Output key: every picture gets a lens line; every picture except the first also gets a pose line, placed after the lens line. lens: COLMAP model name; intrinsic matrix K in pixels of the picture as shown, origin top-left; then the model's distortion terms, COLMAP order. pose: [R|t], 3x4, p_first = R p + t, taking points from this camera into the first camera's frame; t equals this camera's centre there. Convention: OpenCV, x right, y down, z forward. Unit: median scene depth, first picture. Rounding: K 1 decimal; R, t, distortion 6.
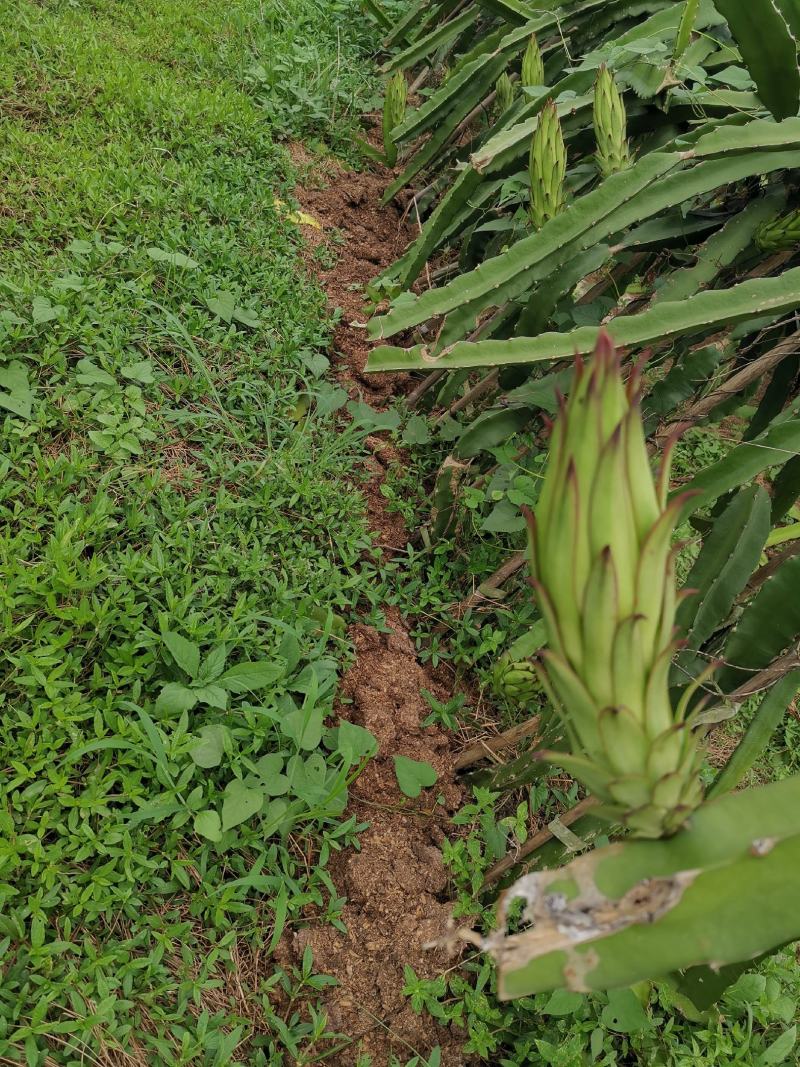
lens RADIAL K [[834.8, 0, 400.0], [0, 834.8, 533.5], [0, 0, 1]] dist [0.037841, -0.007852]
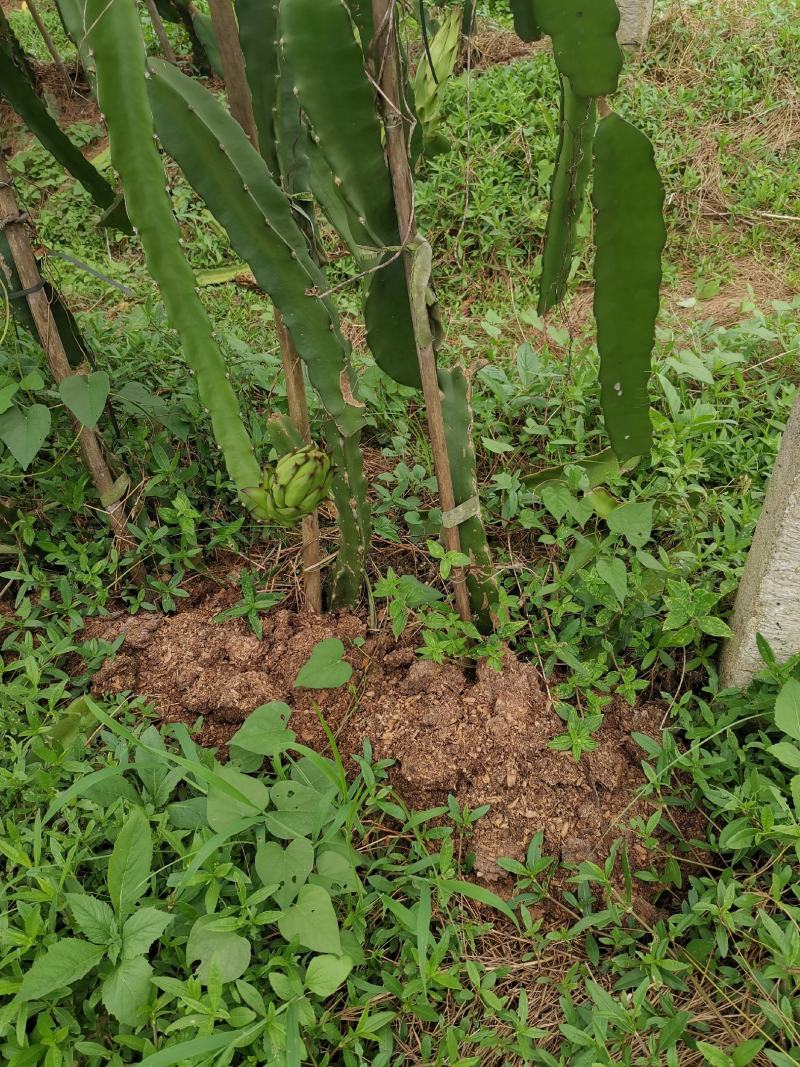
lens RADIAL K [[834.8, 0, 400.0], [0, 834.8, 533.5], [0, 0, 1]] dist [0.037841, -0.007852]
pose [[0.292034, -0.931271, 0.217832, -0.017751], [0.829217, 0.360033, 0.427522, -0.031708], [-0.476566, 0.055778, 0.877368, 0.281629]]
